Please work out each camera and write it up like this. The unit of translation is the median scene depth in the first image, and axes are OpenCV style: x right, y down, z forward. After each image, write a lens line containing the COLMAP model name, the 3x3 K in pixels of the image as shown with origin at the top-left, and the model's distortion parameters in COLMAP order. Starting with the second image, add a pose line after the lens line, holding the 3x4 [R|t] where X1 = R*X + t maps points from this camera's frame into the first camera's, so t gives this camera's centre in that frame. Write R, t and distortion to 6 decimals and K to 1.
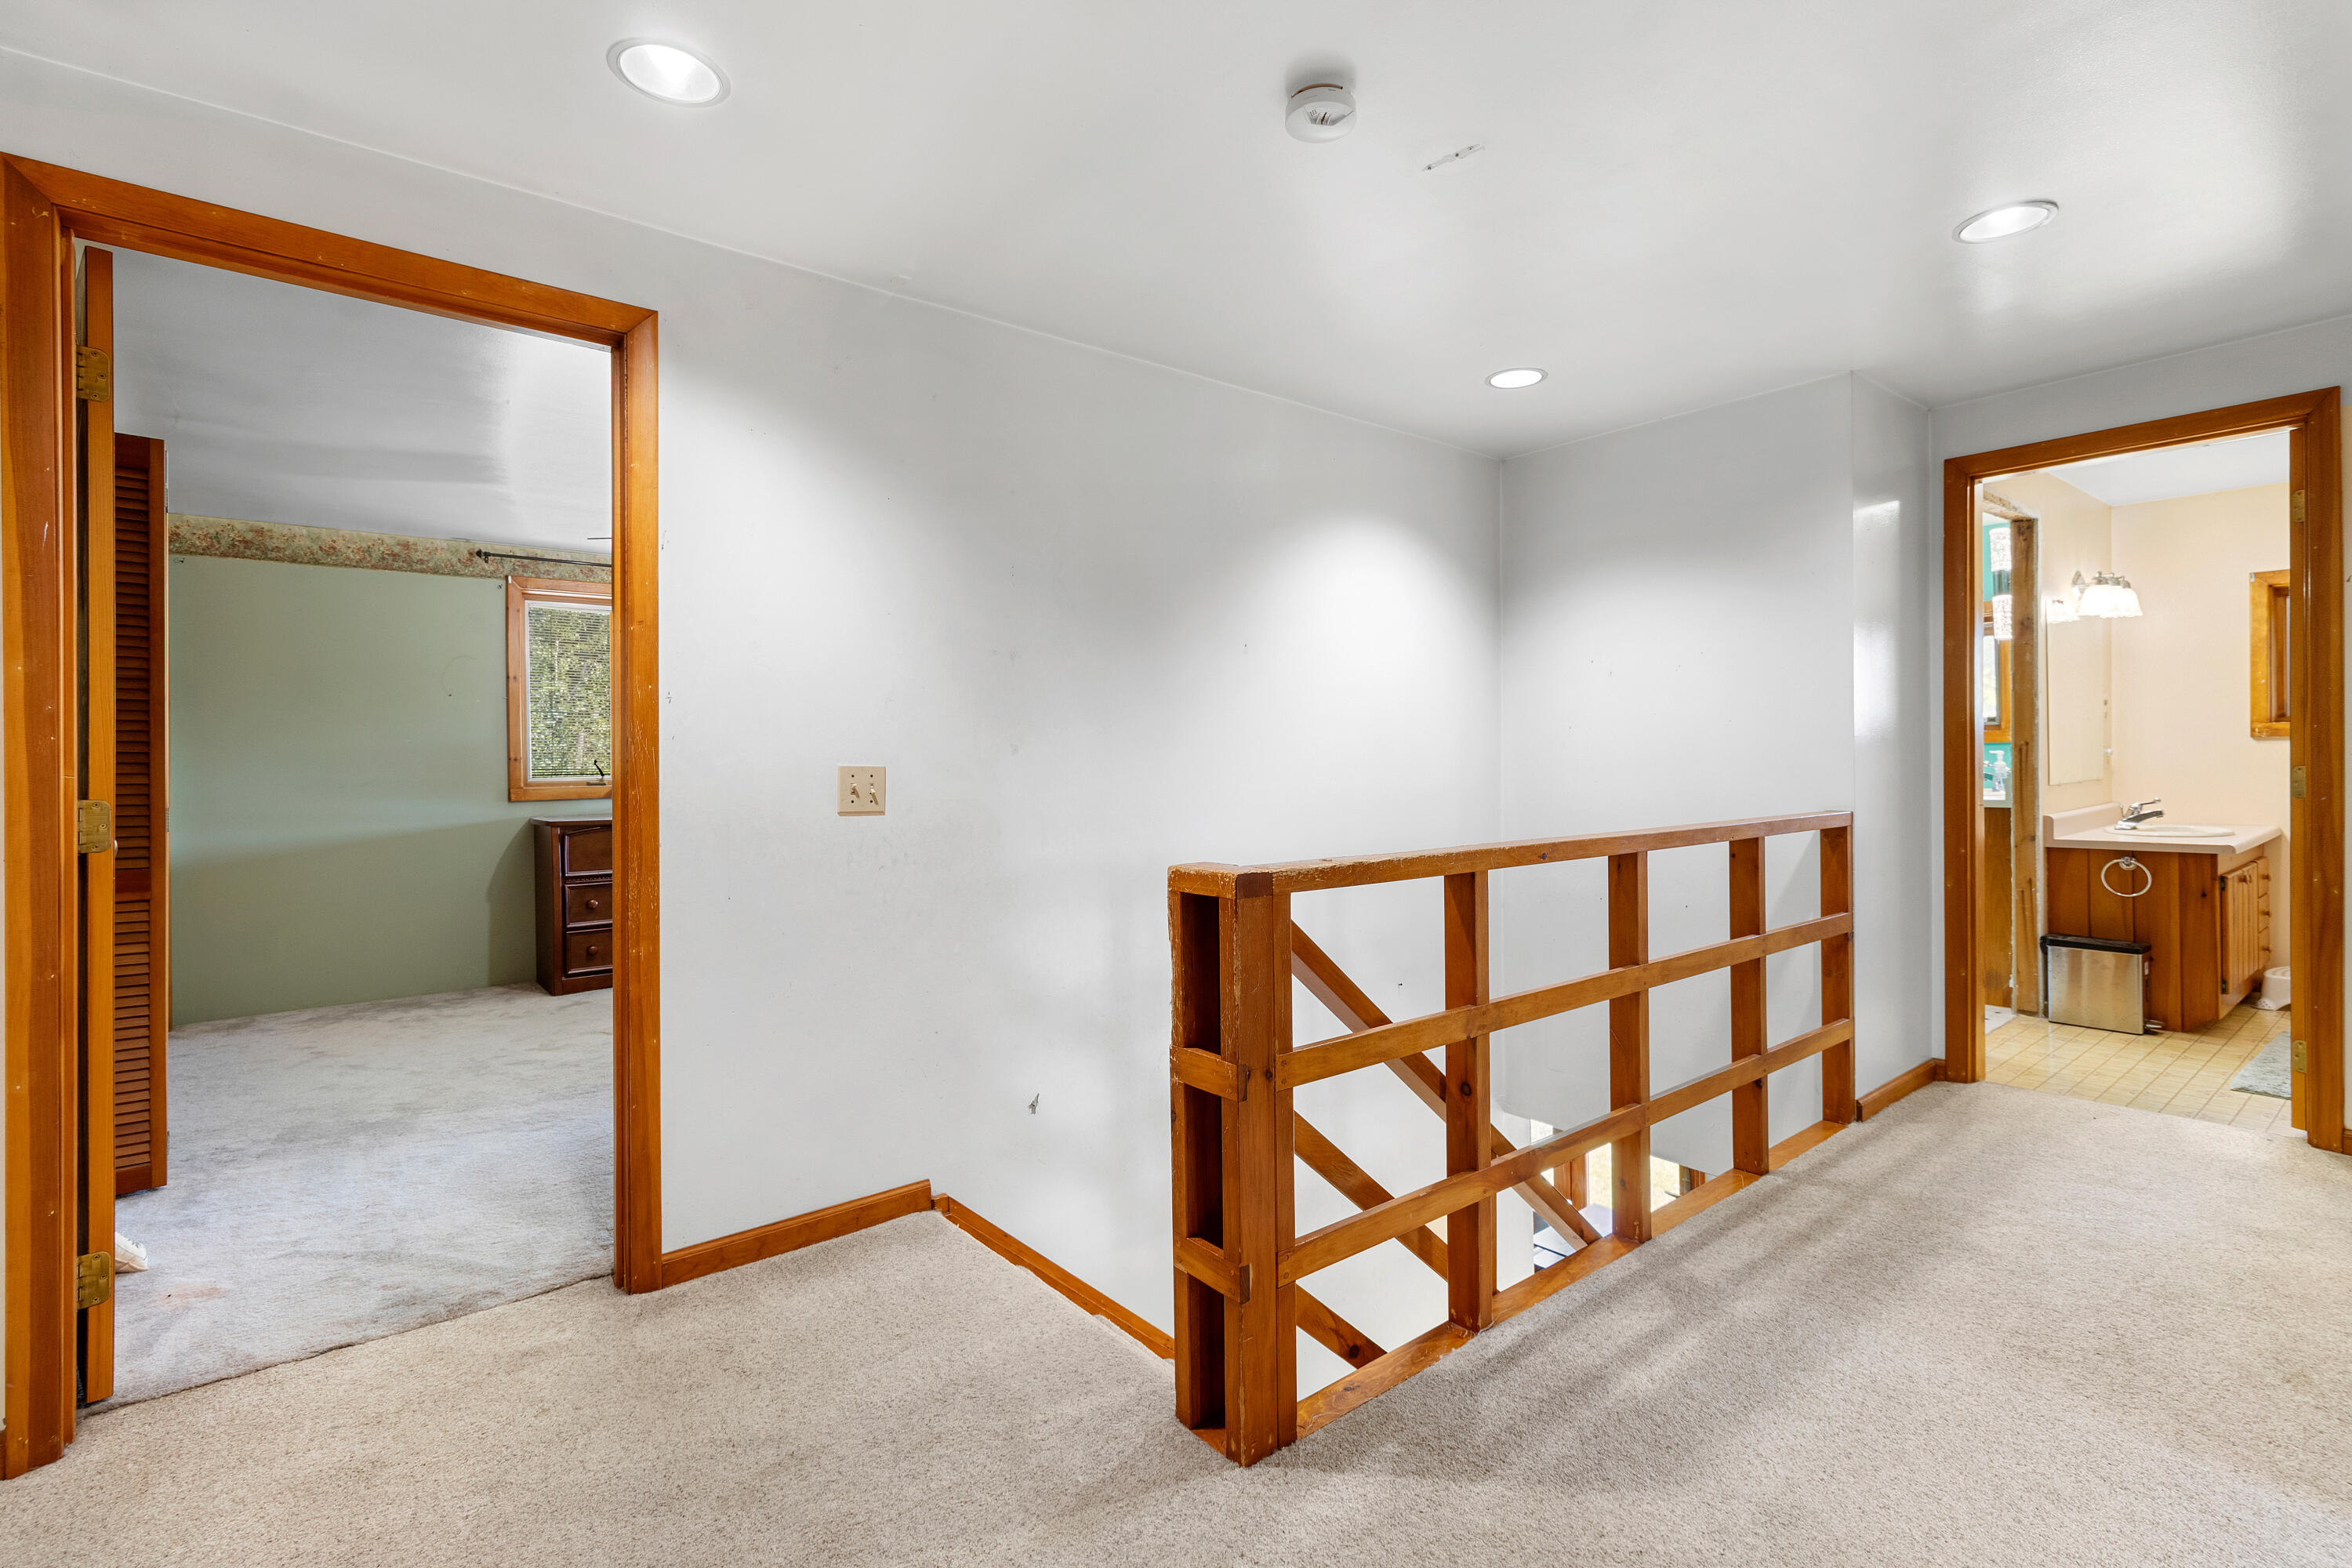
lens RADIAL K [[1092.6, 0, 1182.8], [0, 1092.6, 766.5], [0, 0, 1]] dist [-0.002485, -0.000199]
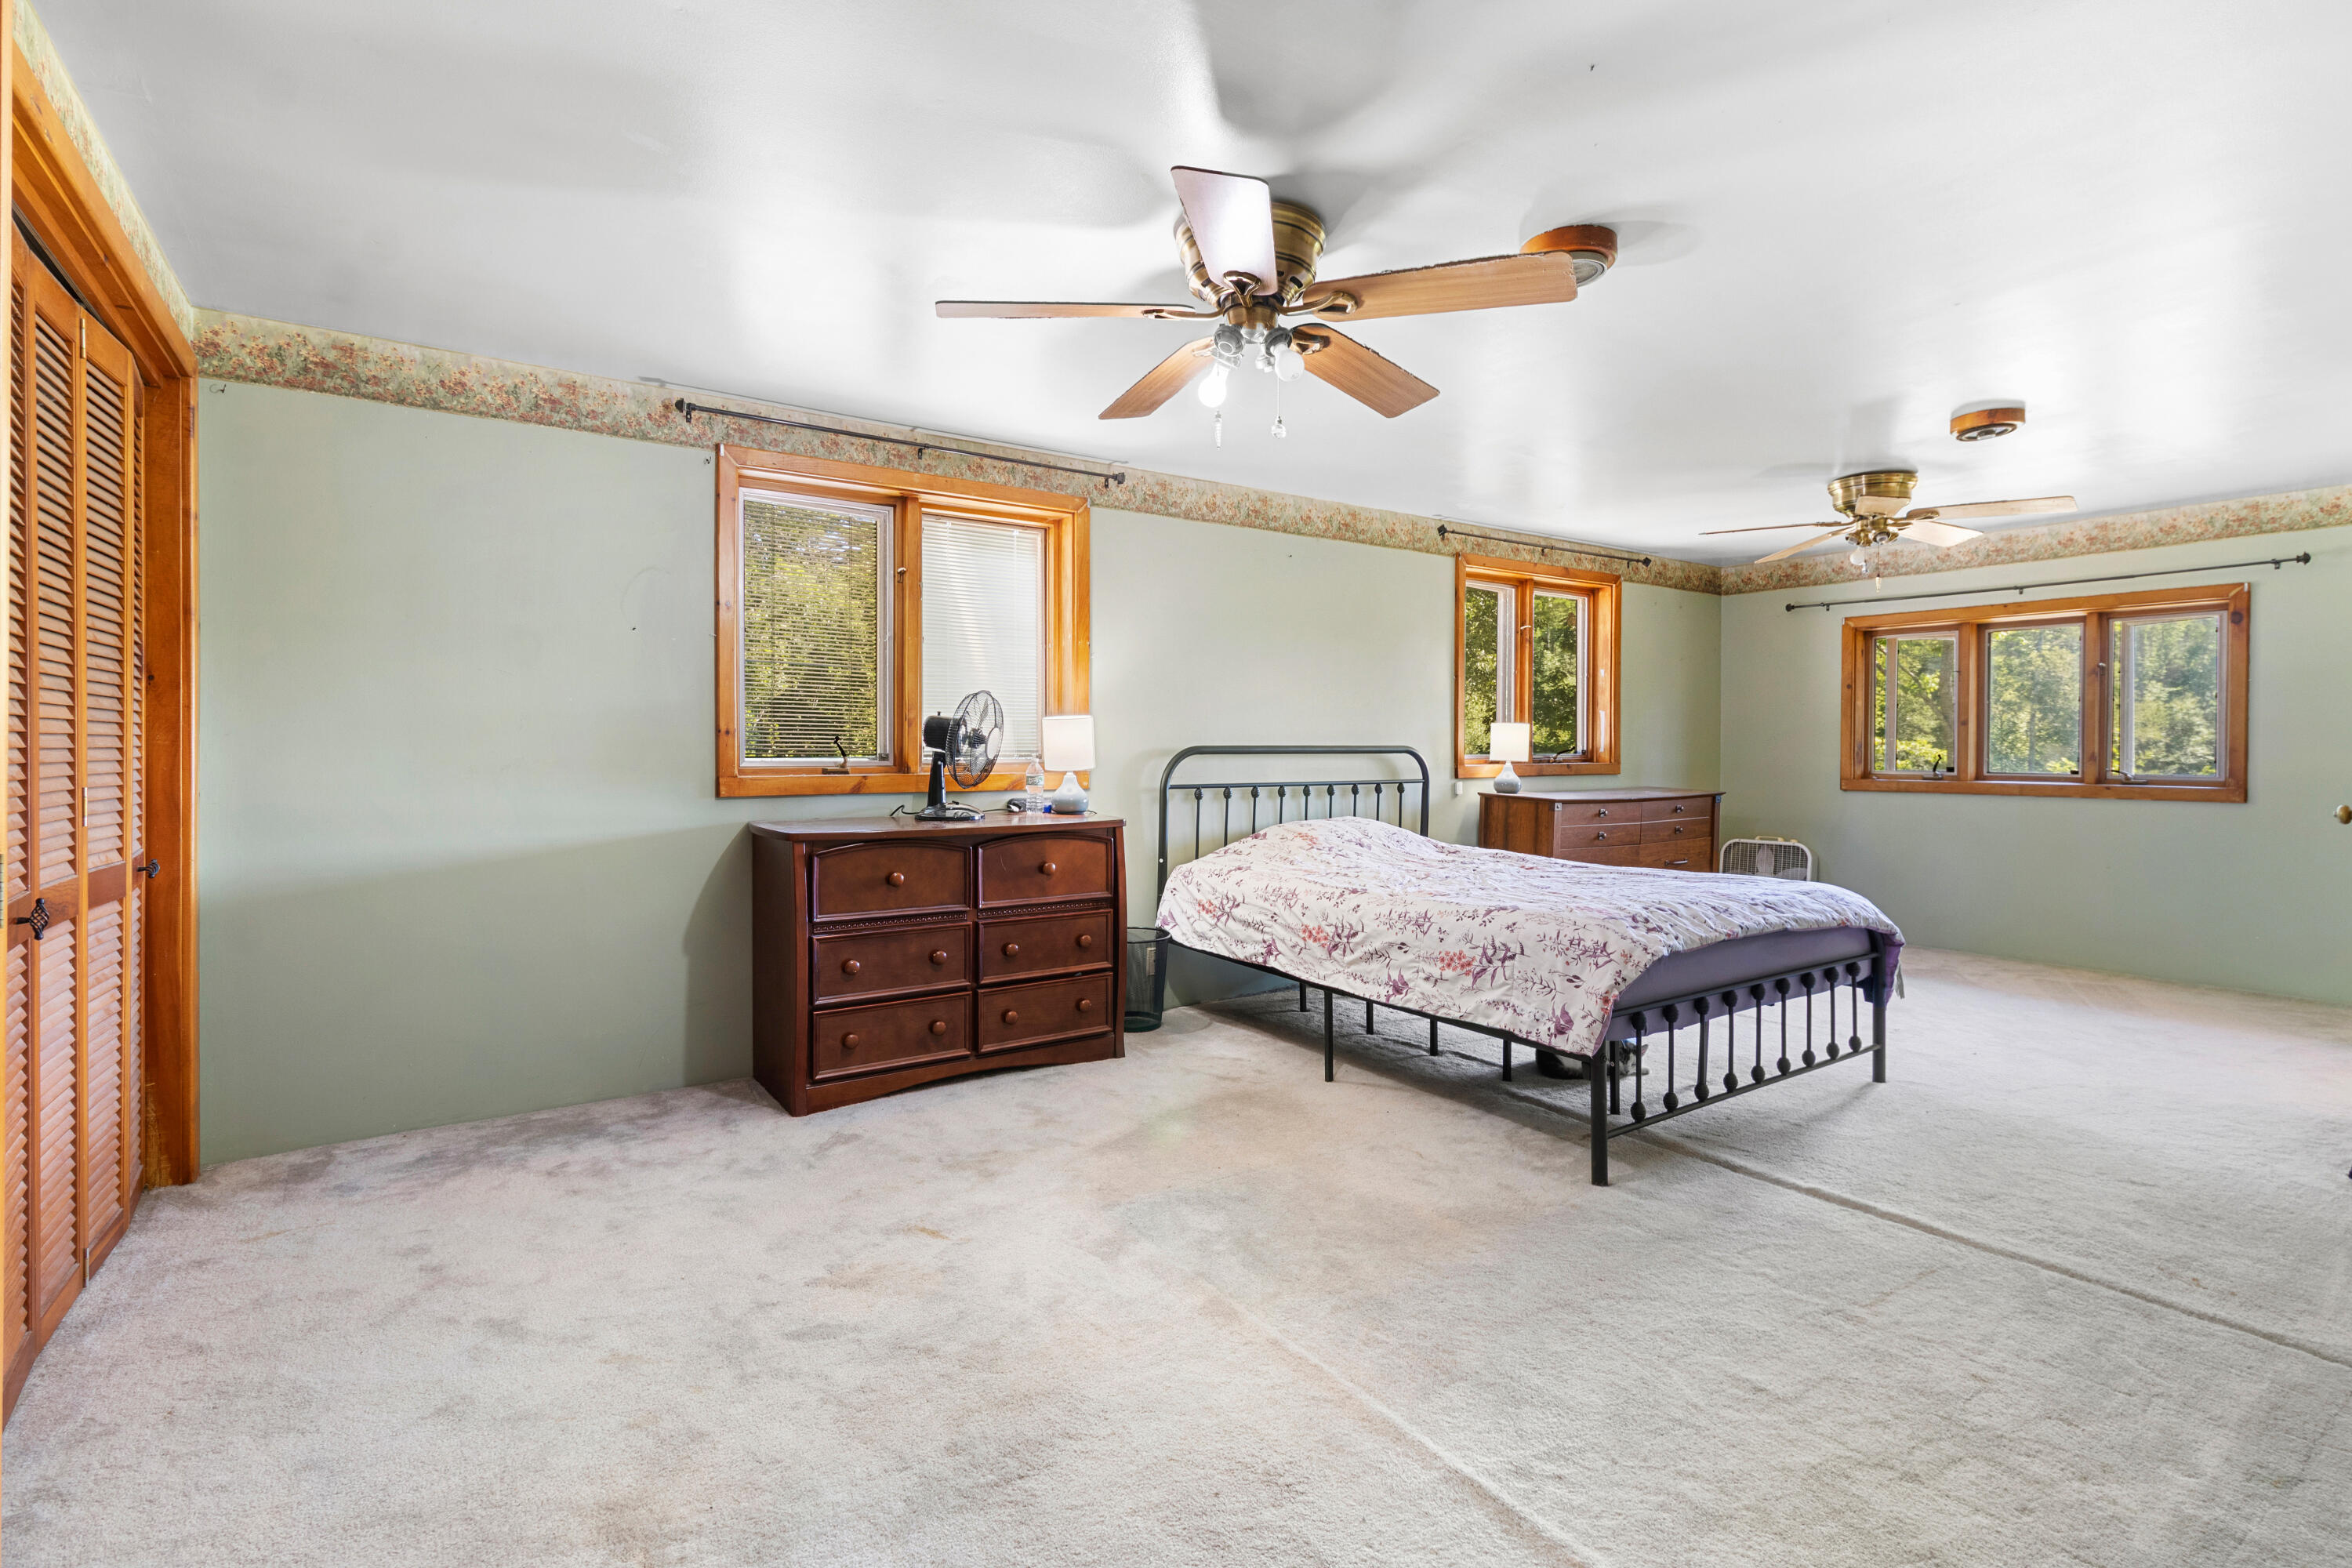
lens RADIAL K [[1092.6, 0, 1175.8], [0, 1092.6, 767.3], [0, 0, 1]] dist [-0.002485, -0.000199]
pose [[0.997303, 0.020420, -0.070501, -0.322125], [-0.019330, 0.999684, 0.016101, -0.001118], [0.070808, -0.014695, 0.997382, 0.402501]]
